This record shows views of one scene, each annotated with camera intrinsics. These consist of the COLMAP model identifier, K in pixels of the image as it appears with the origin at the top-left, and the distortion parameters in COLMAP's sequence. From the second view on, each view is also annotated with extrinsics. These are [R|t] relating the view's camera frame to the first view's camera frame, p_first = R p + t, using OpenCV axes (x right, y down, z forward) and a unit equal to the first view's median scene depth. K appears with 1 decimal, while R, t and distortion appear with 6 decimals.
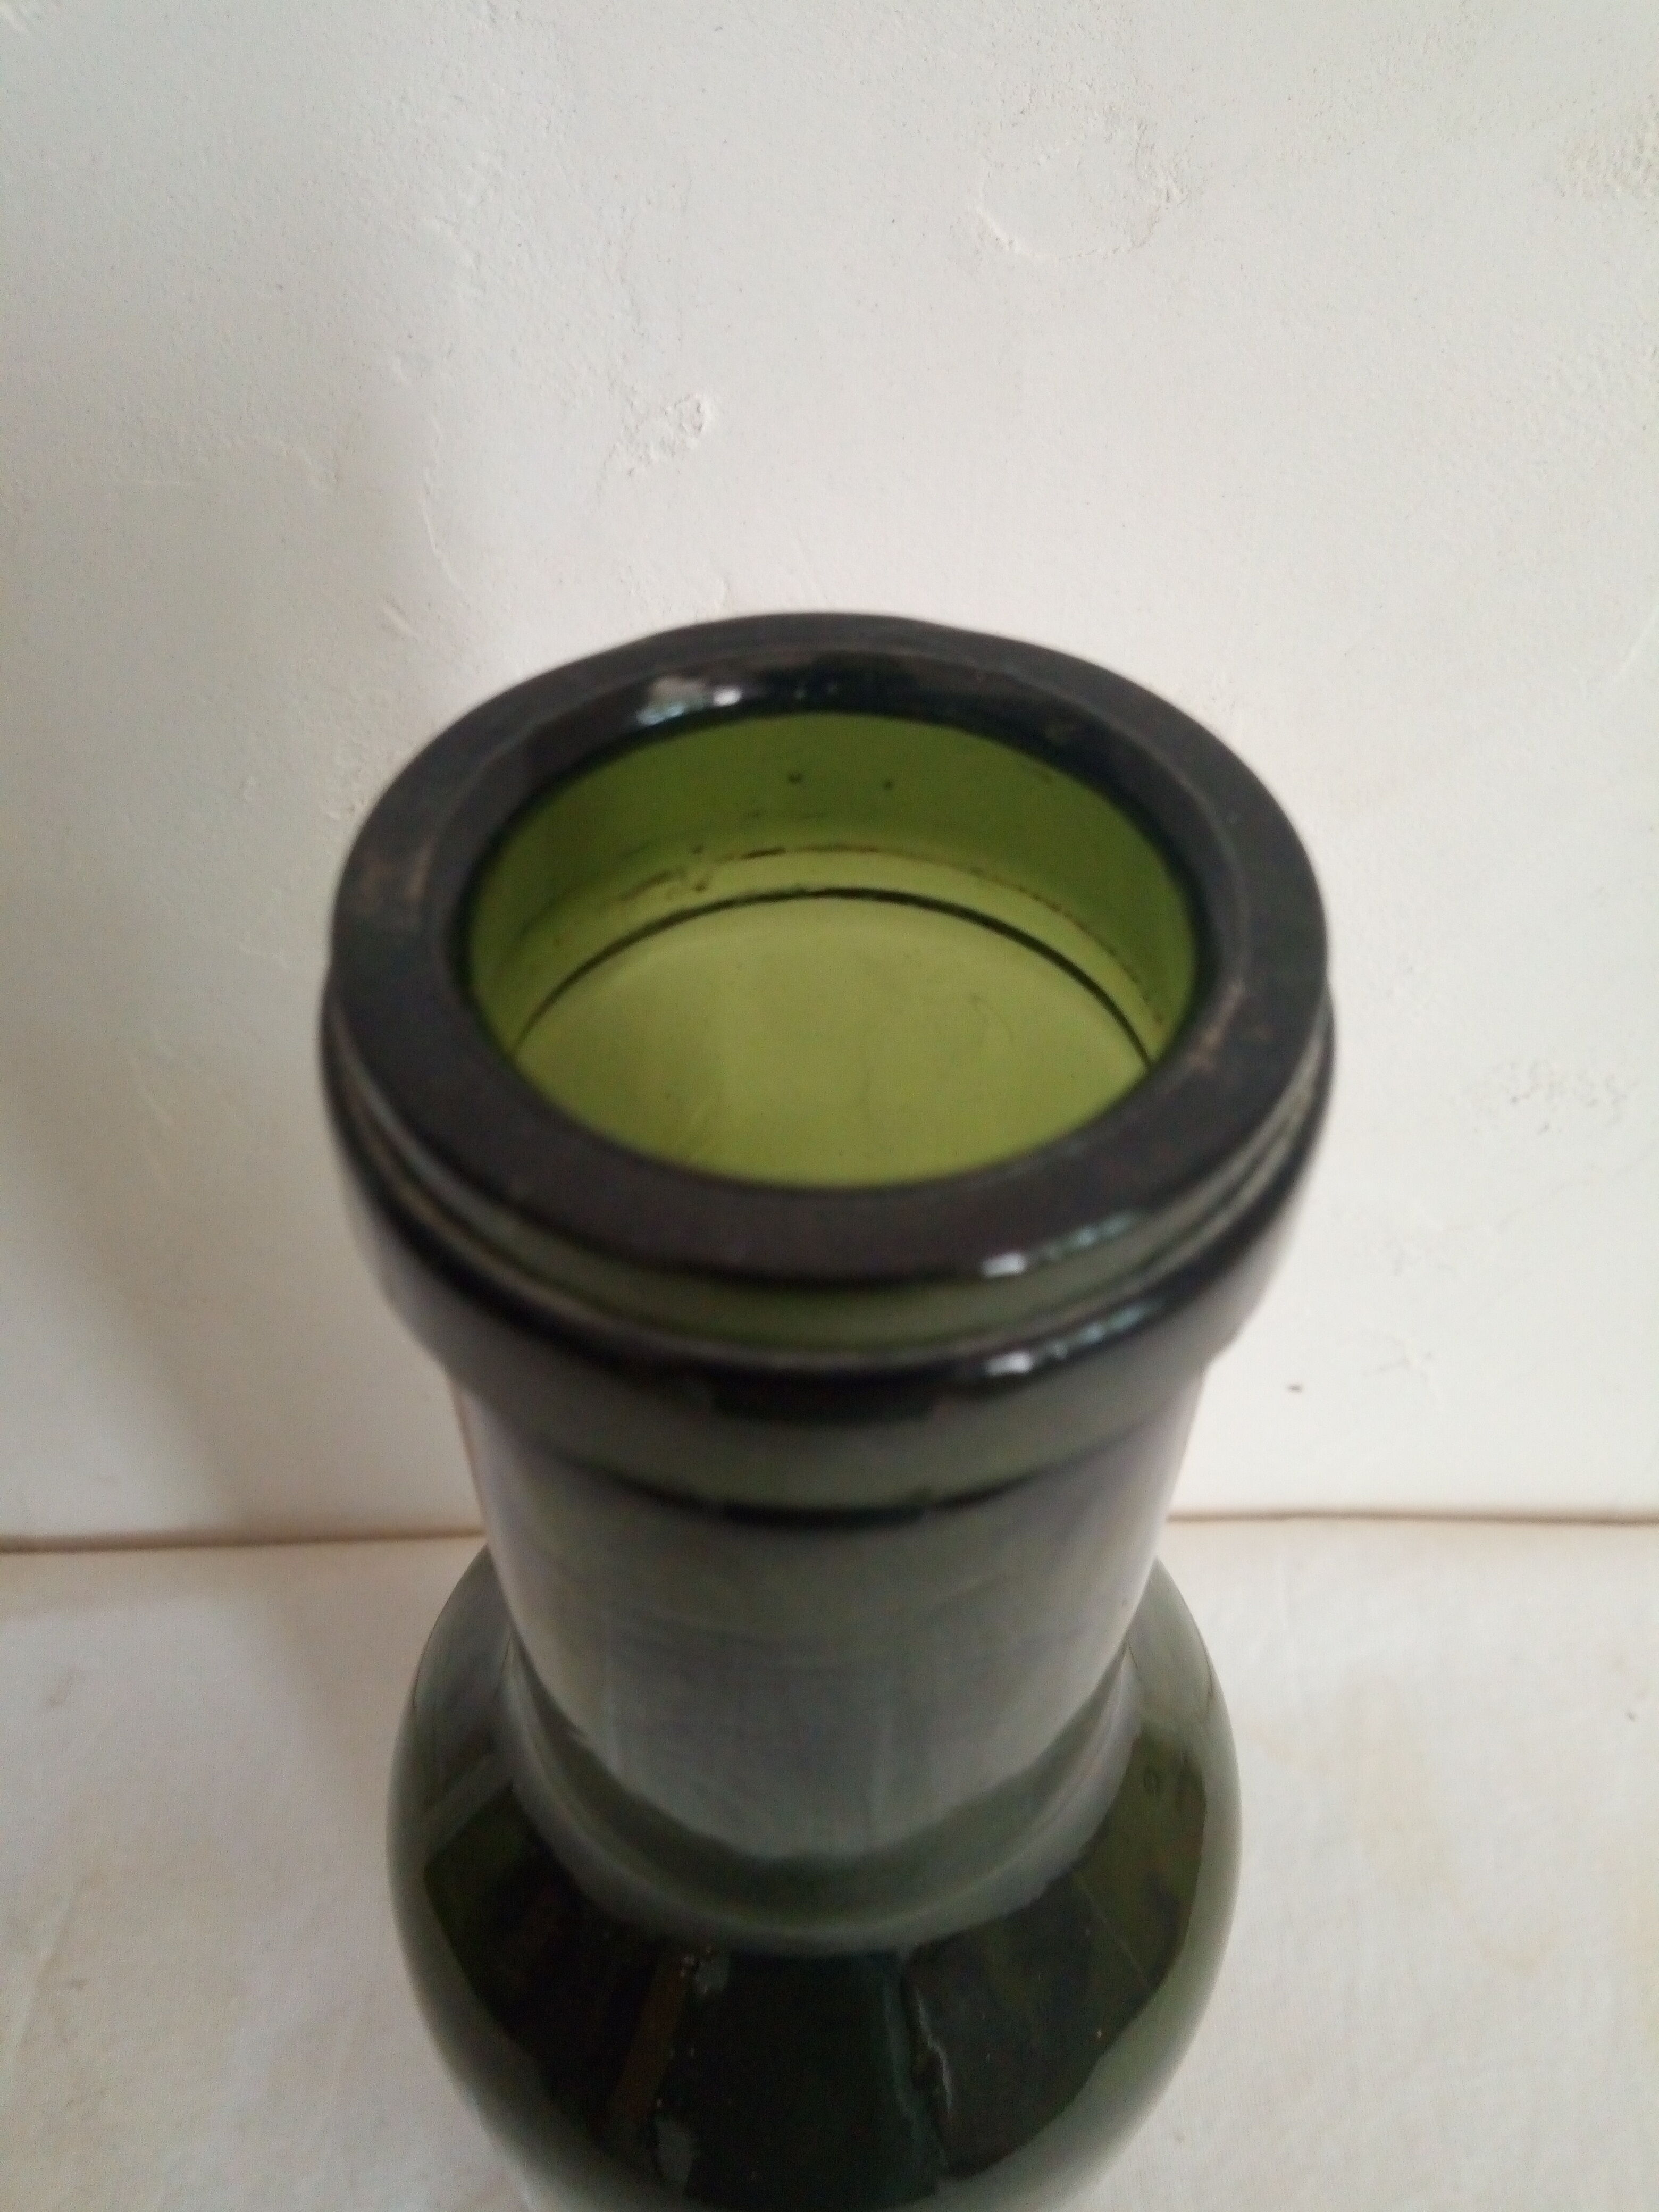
lens RADIAL K [[1916.0, 0, 829.5], [0, 1916.0, 1106.0], [0, 0, 1]] dist [-0.014381, -0.009170]
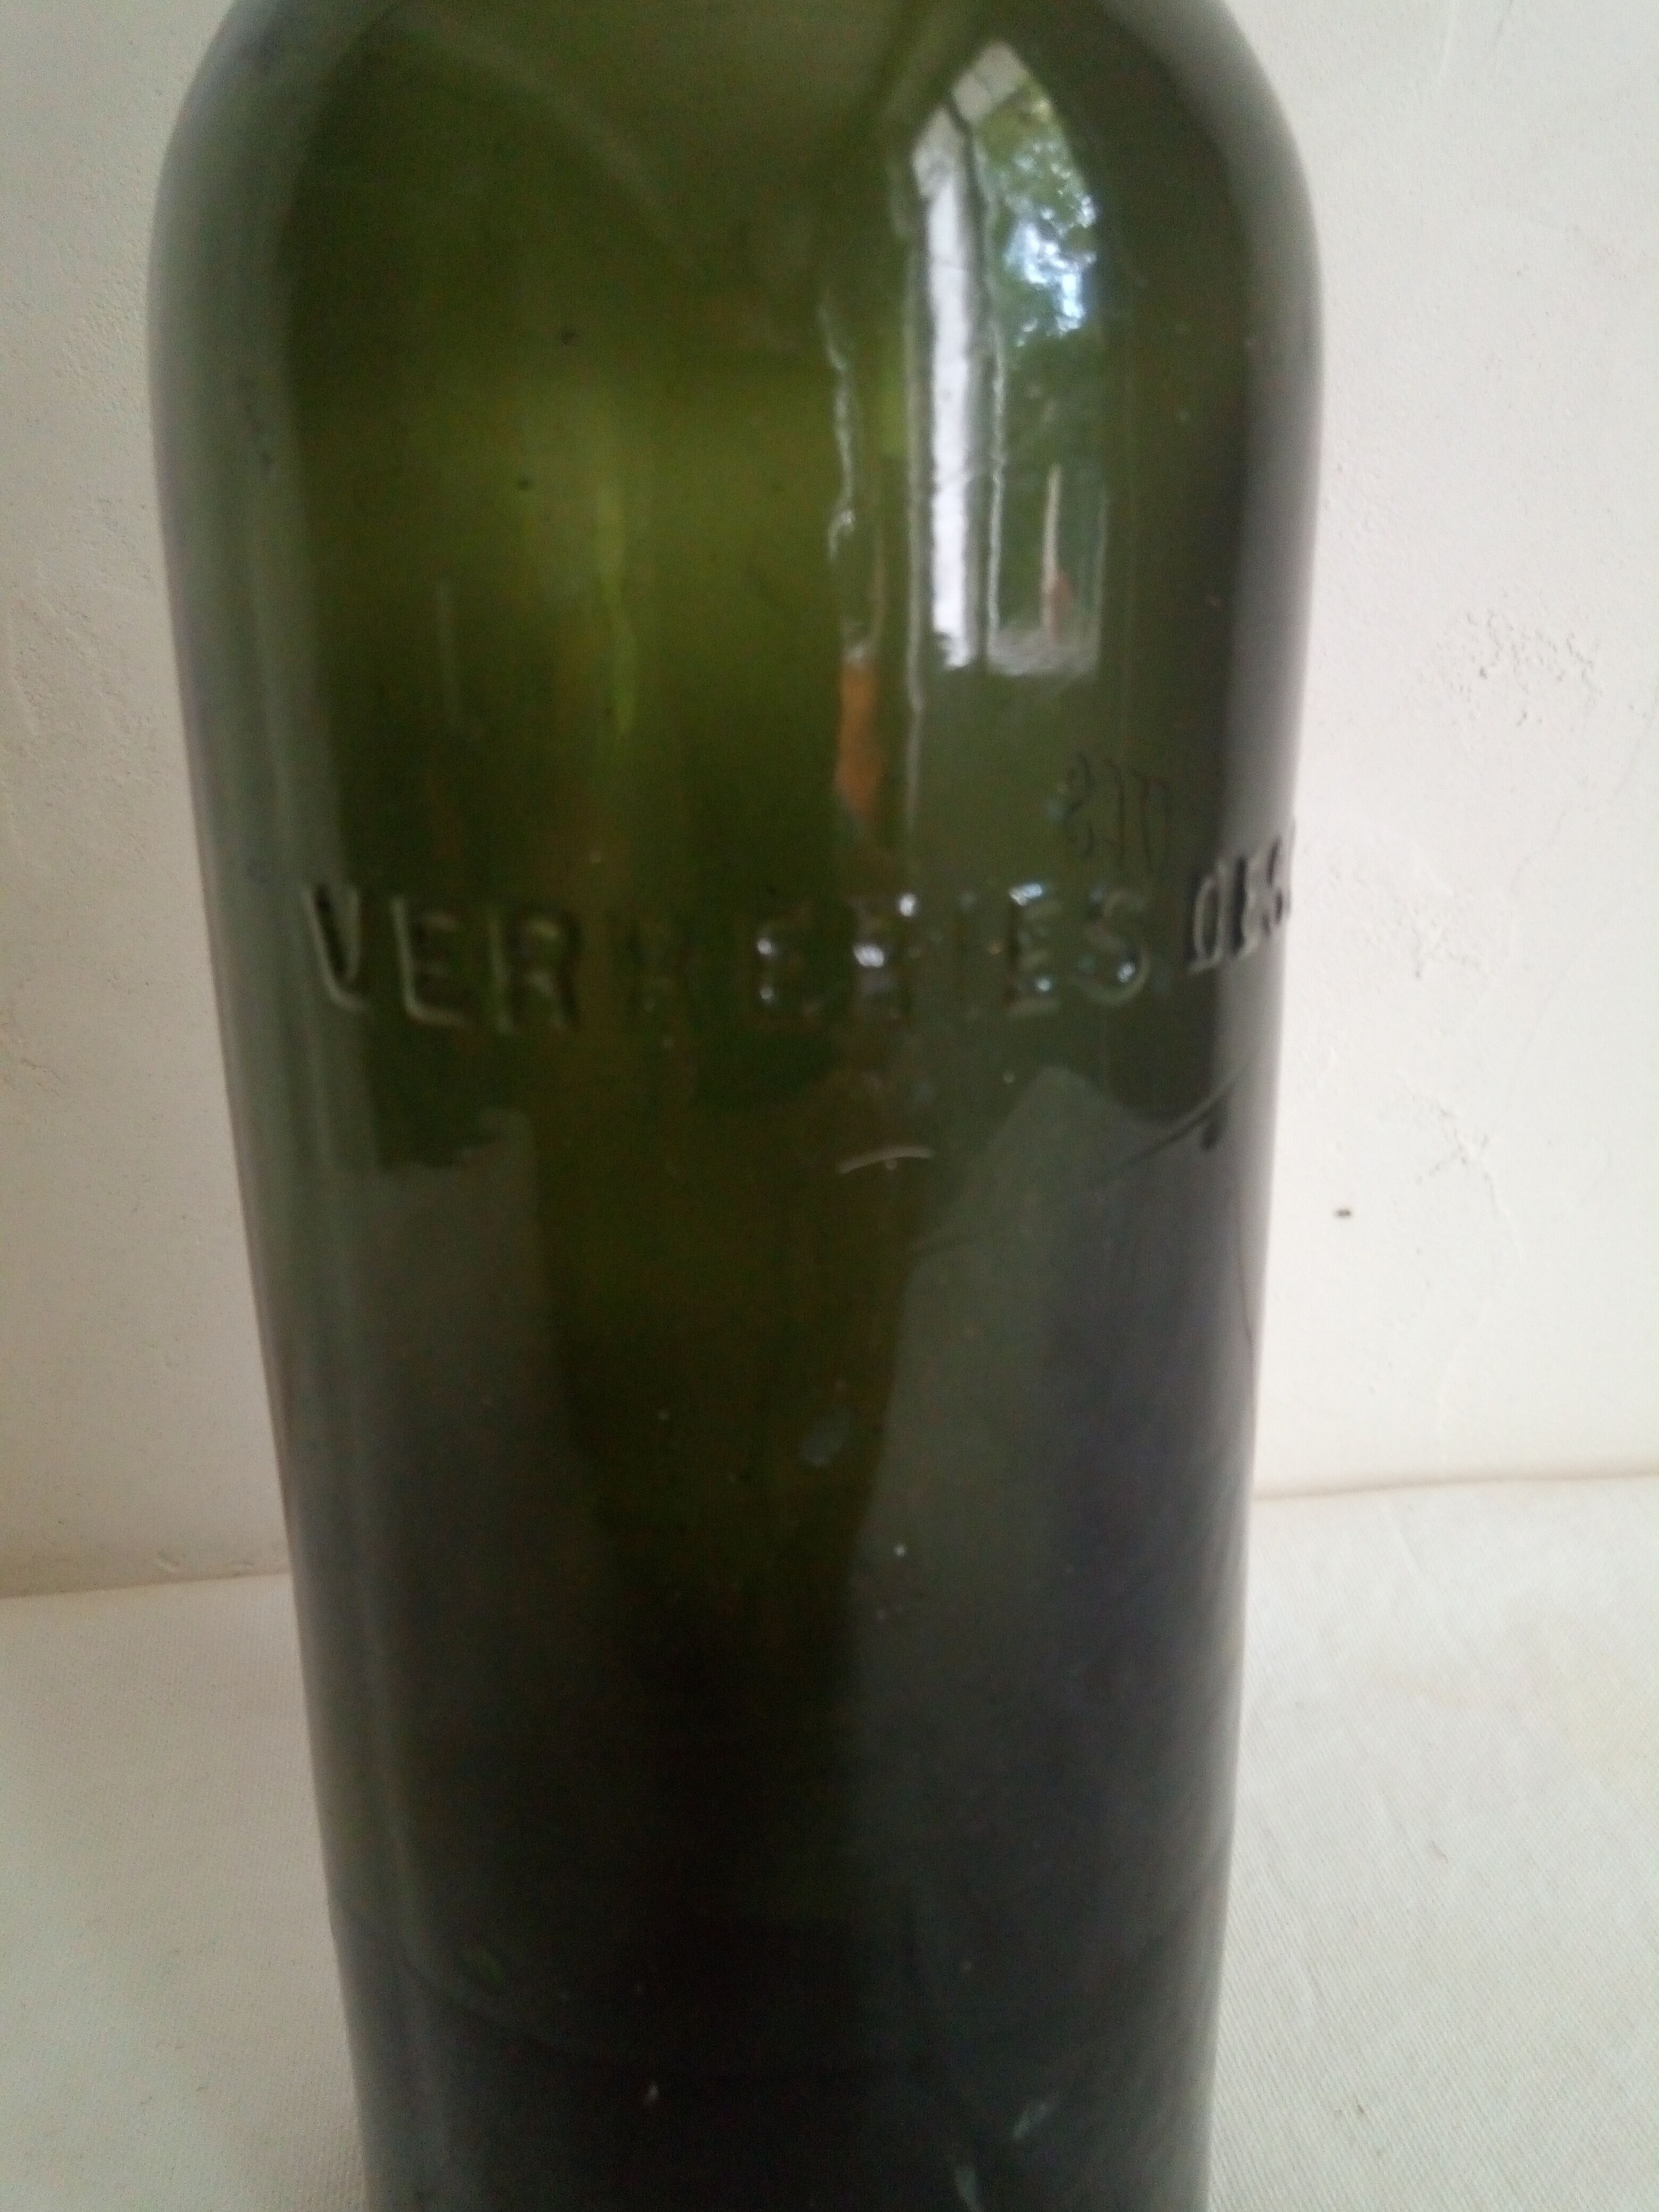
lens RADIAL K [[1999.5, 0, 829.5], [0, 1999.5, 1106.0], [0, 0, 1]] dist [-0.006375, -0.030275]
pose [[0.994866, -0.058527, 0.082565, -0.058290], [0.095443, 0.813913, -0.573094, 0.681982], [-0.033659, 0.578031, 0.815320, 0.308180]]
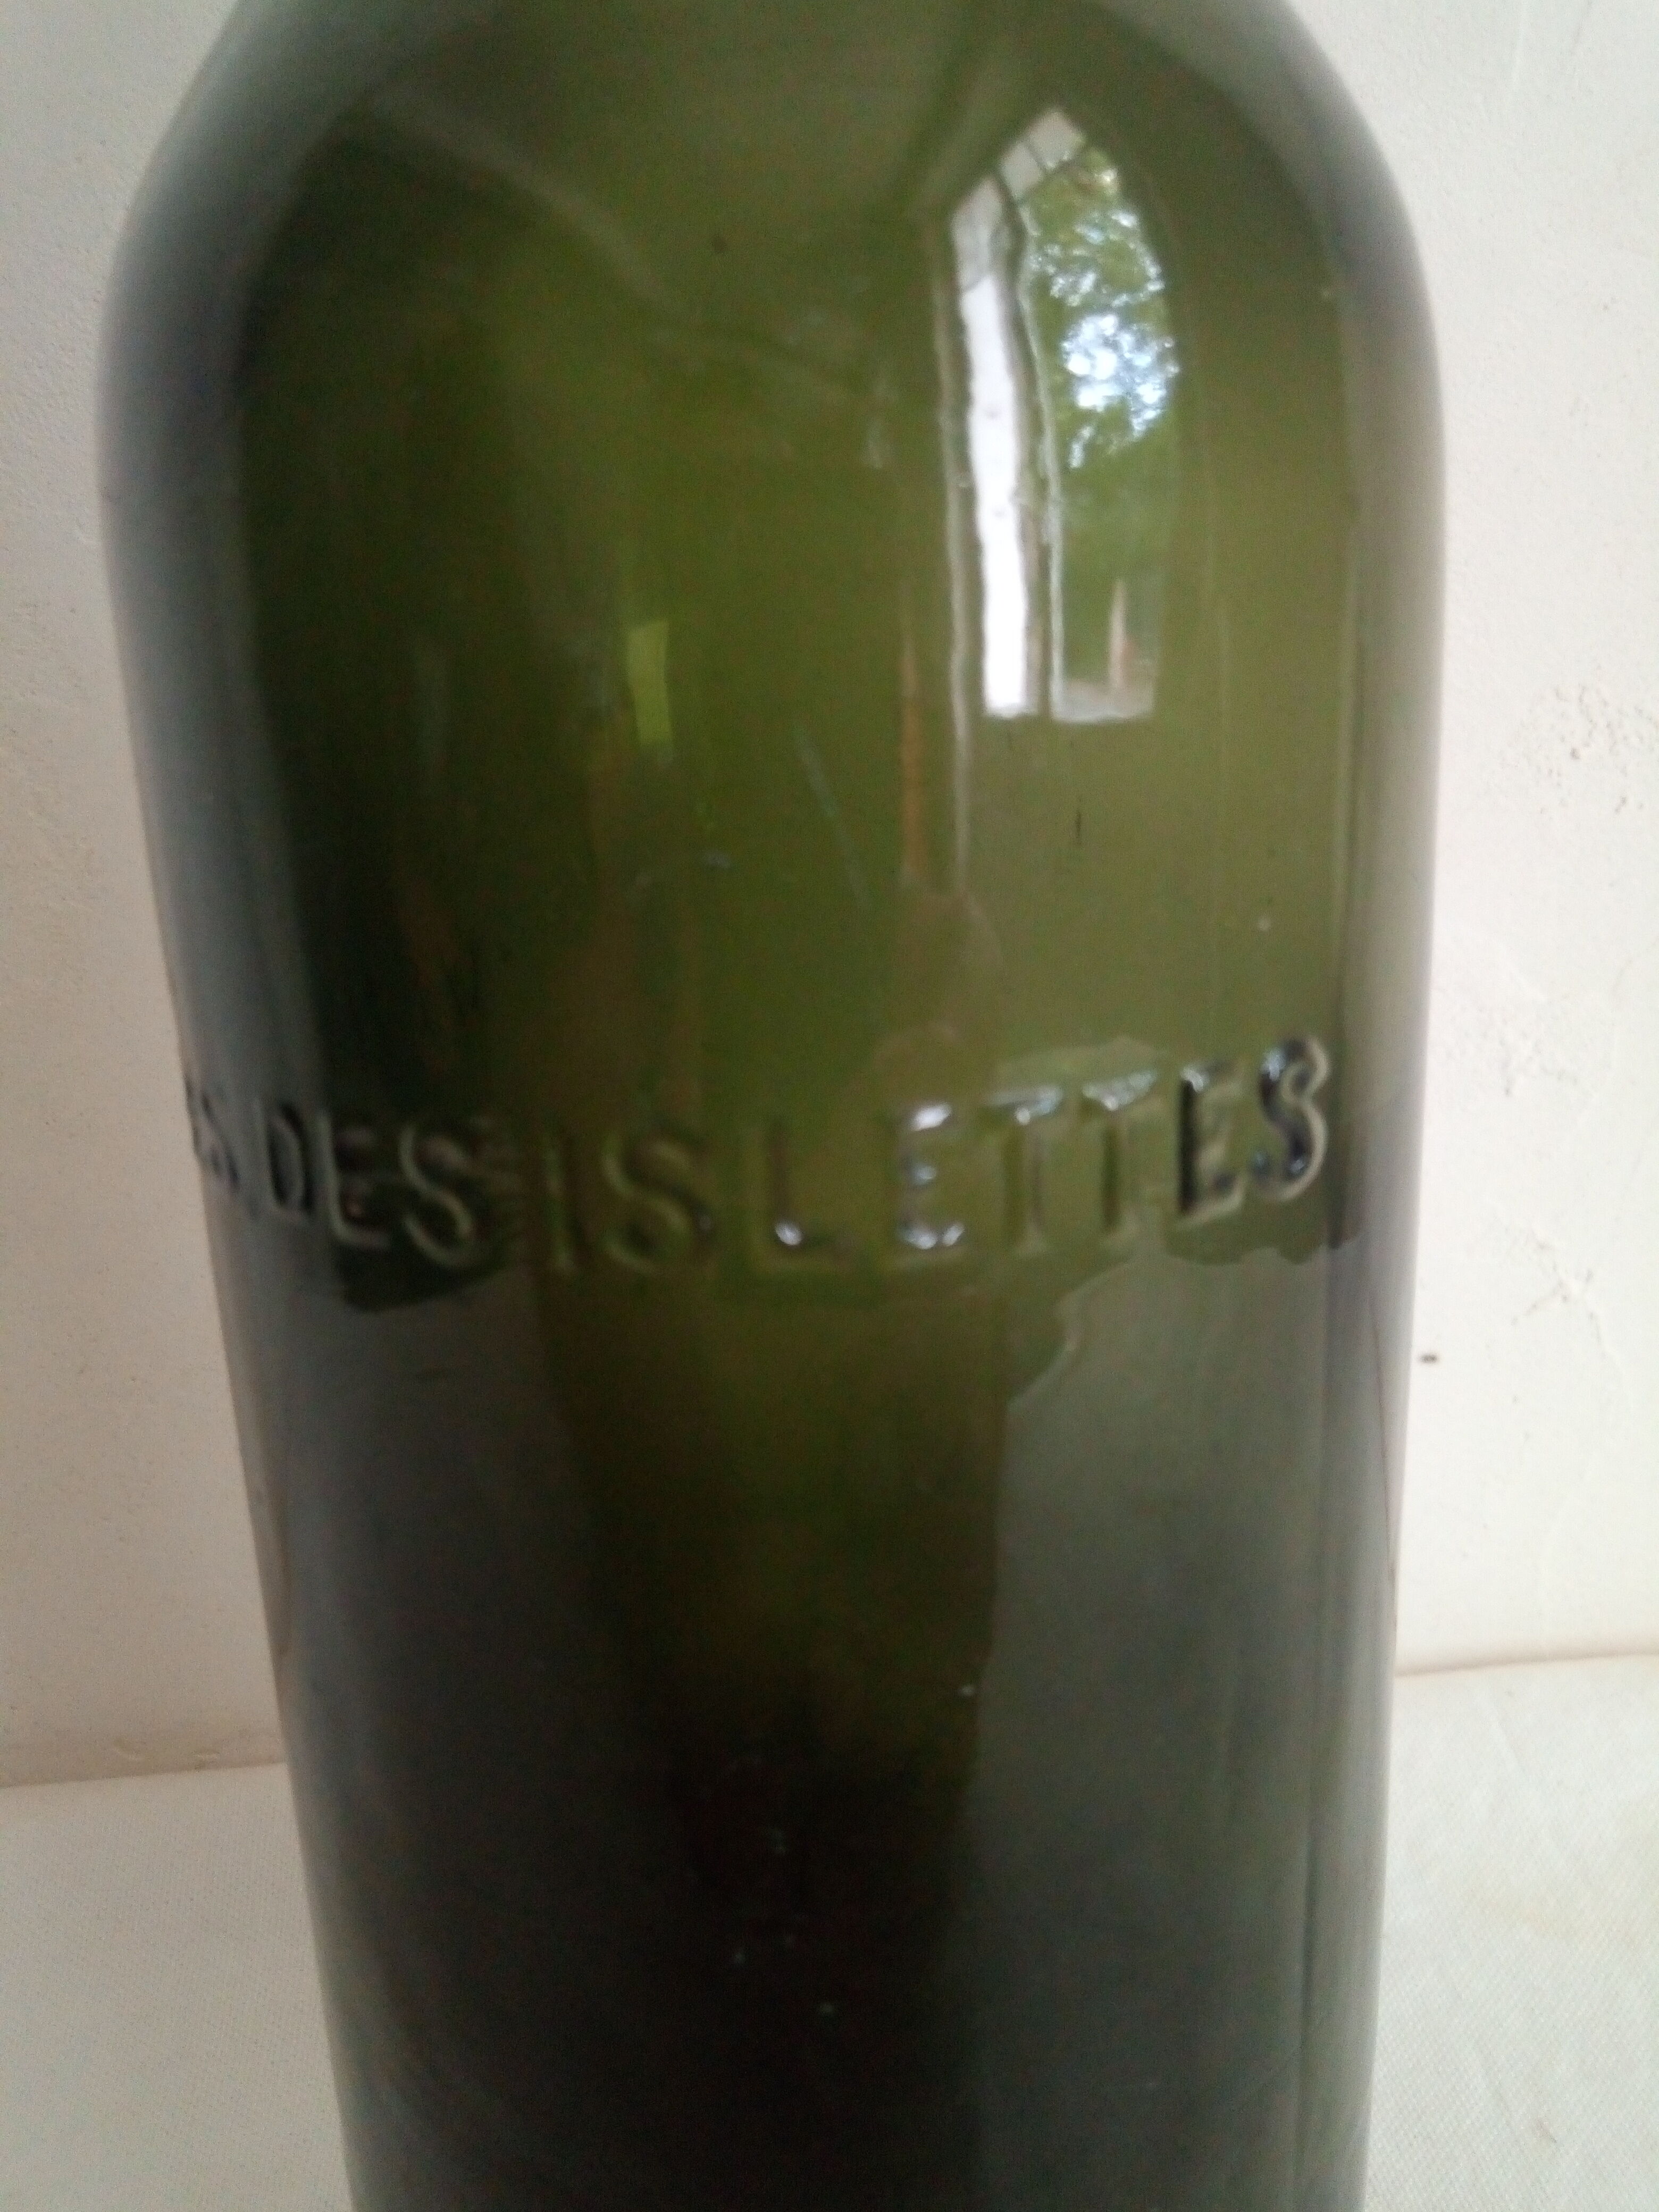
lens RADIAL K [[1916.0, 0, 829.5], [0, 1916.0, 1106.0], [0, 0, 1]] dist [-0.014381, -0.009170]
pose [[0.997543, -0.067007, 0.020432, 0.000758], [0.065744, 0.794773, -0.603335, 0.584359], [0.024189, 0.603196, 0.797226, 0.391181]]
